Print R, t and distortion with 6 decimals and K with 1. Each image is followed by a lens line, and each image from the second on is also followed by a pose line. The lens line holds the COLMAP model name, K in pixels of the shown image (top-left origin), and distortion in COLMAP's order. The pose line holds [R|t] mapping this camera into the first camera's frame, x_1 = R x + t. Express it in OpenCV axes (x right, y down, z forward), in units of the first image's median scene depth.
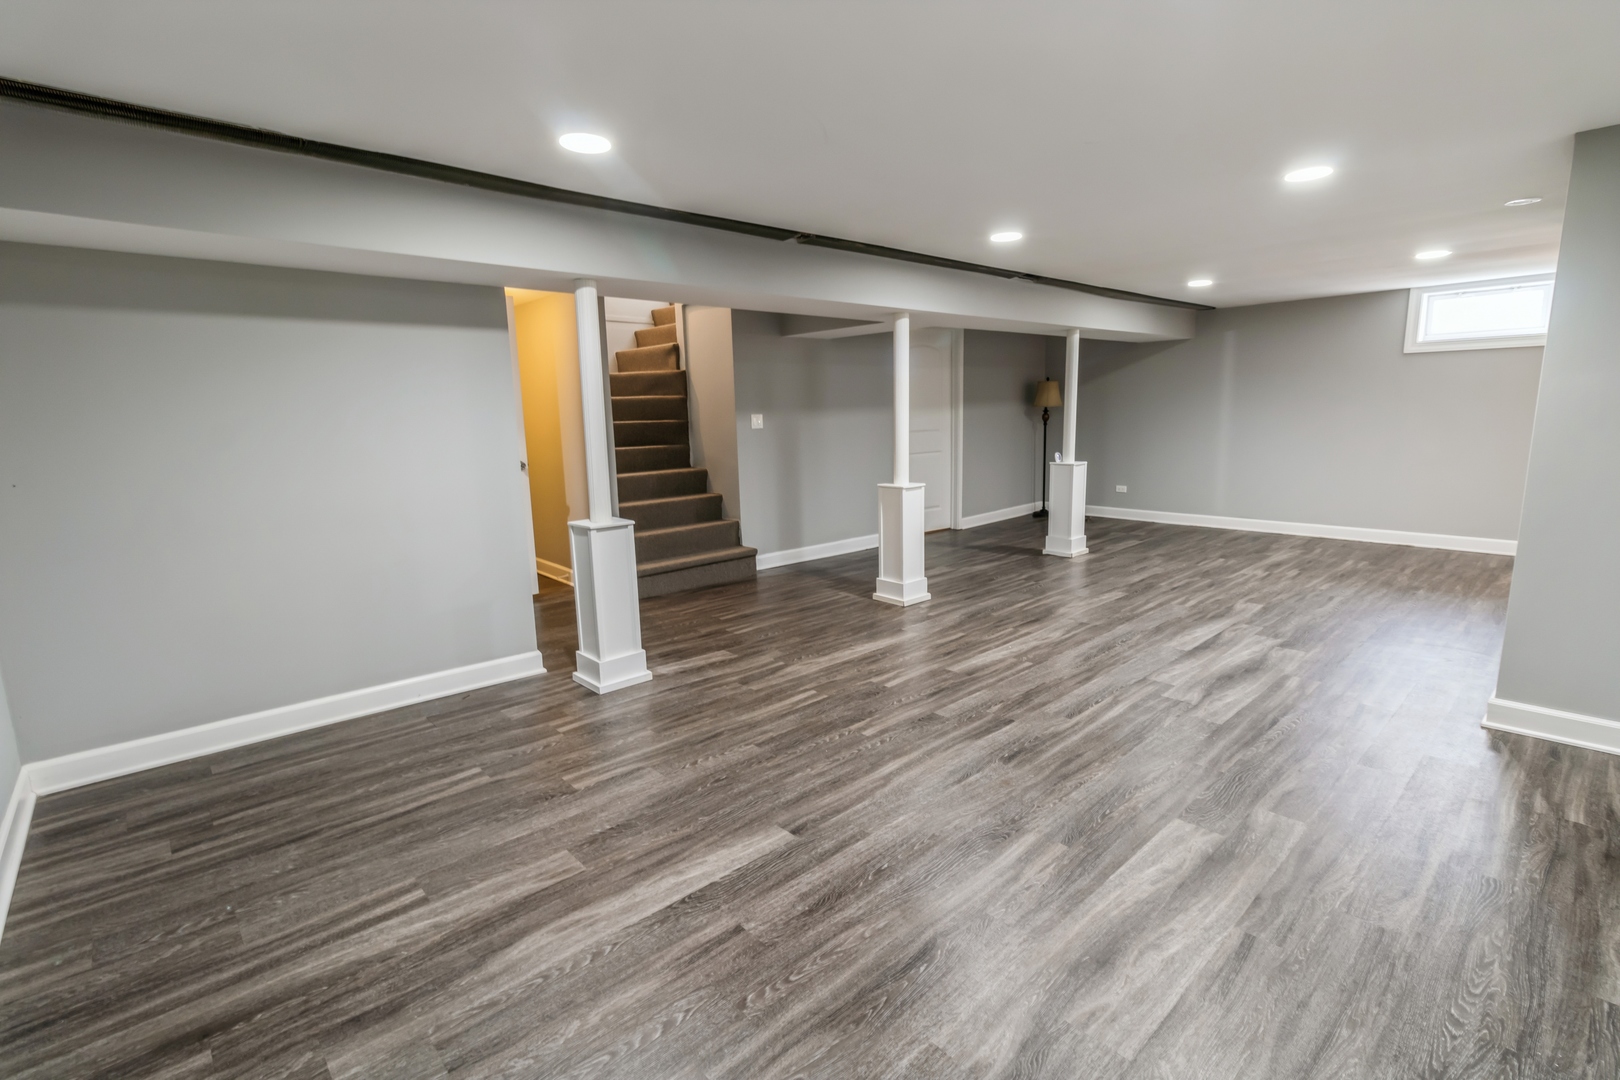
lens RADIAL K [[754.4, 0, 818.3], [0, 754.4, 543.4], [0, 0, 1]] dist [0.002494, 0.001259]
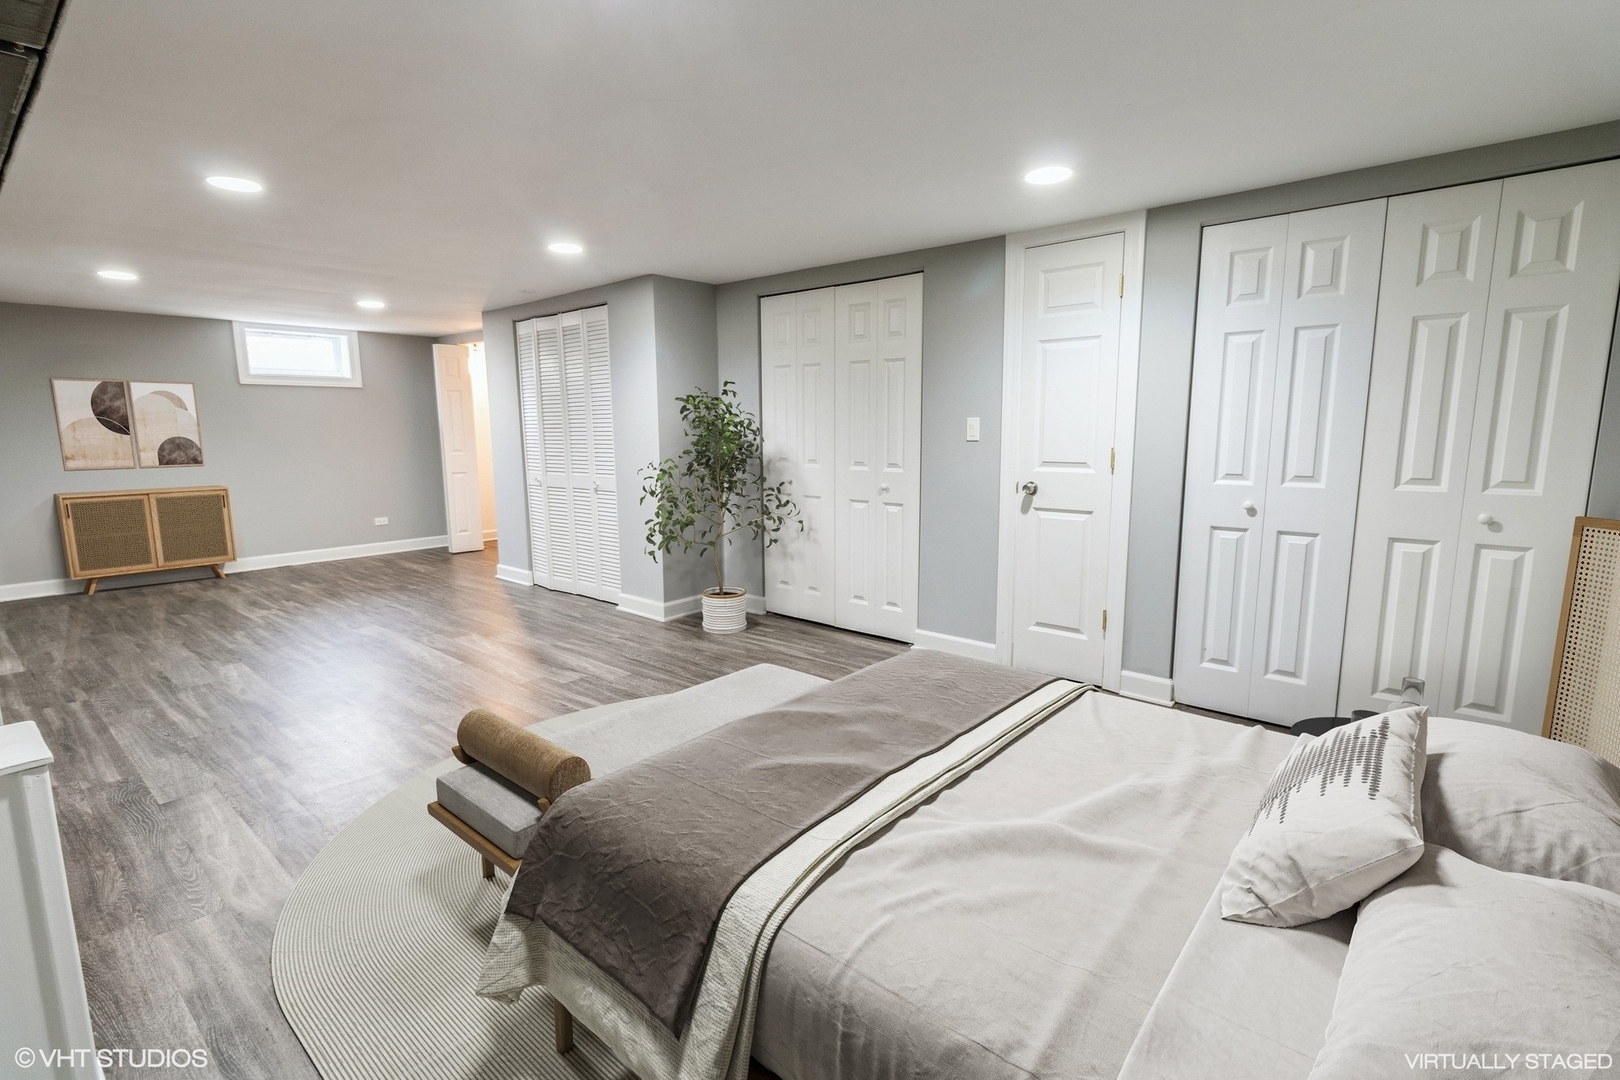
lens RADIAL K [[754.4, 0, 818.3], [0, 754.4, 543.4], [0, 0, 1]] dist [0.002494, 0.001259]
pose [[-0.120721, -0.126267, 0.984623, -0.507657], [0.194789, 0.969582, 0.148220, -0.065282], [-0.973388, 0.209687, -0.092453, 0.574528]]
